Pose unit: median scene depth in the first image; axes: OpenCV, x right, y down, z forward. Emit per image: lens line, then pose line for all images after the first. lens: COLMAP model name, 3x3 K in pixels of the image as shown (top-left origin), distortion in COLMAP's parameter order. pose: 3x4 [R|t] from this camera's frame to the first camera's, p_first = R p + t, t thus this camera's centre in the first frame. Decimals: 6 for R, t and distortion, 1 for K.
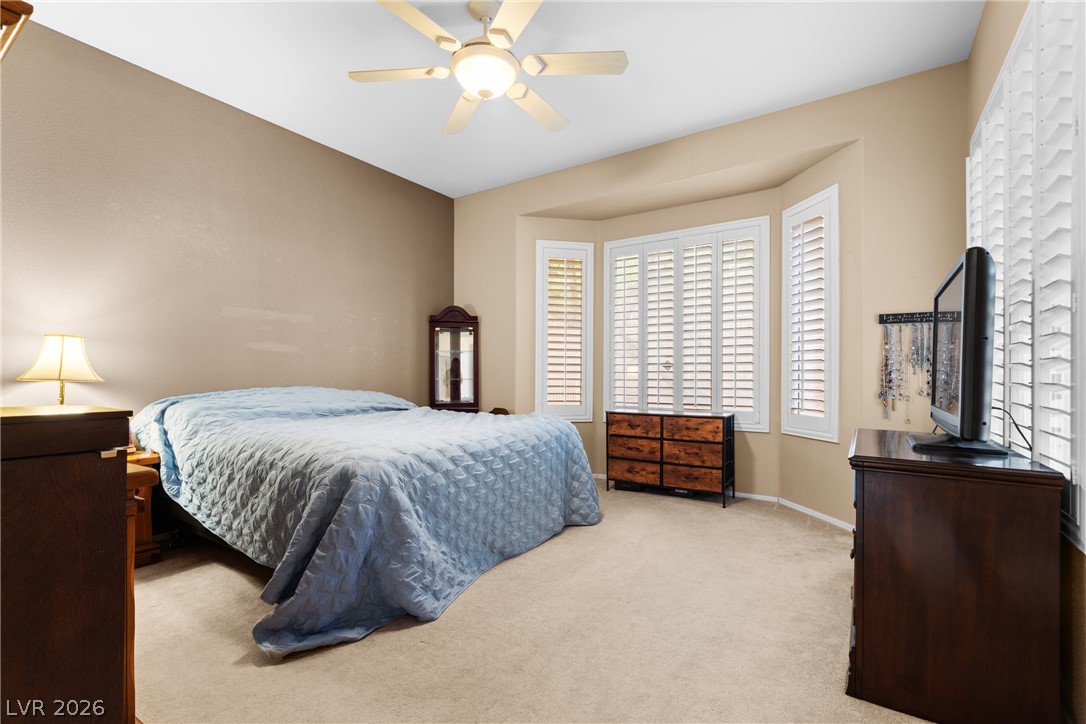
lens RADIAL K [[490.8, 0, 549.7], [0, 490.8, 366.6], [0, 0, 1]] dist [0.006050, -0.000747]
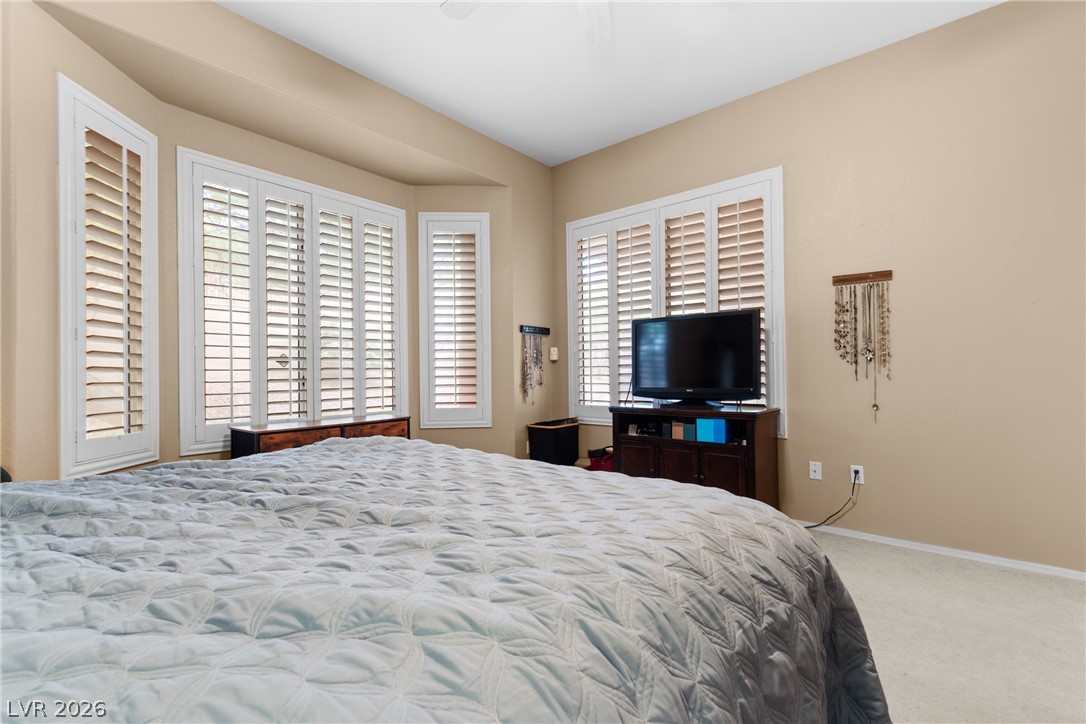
lens RADIAL K [[490.8, 0, 549.7], [0, 490.8, 366.6], [0, 0, 1]] dist [0.006050, -0.000747]
pose [[0.106543, 0.007378, 0.994281, -0.473005], [-0.001646, 0.999972, -0.007244, 0.012322], [-0.994307, -0.000865, 0.106552, 0.572886]]
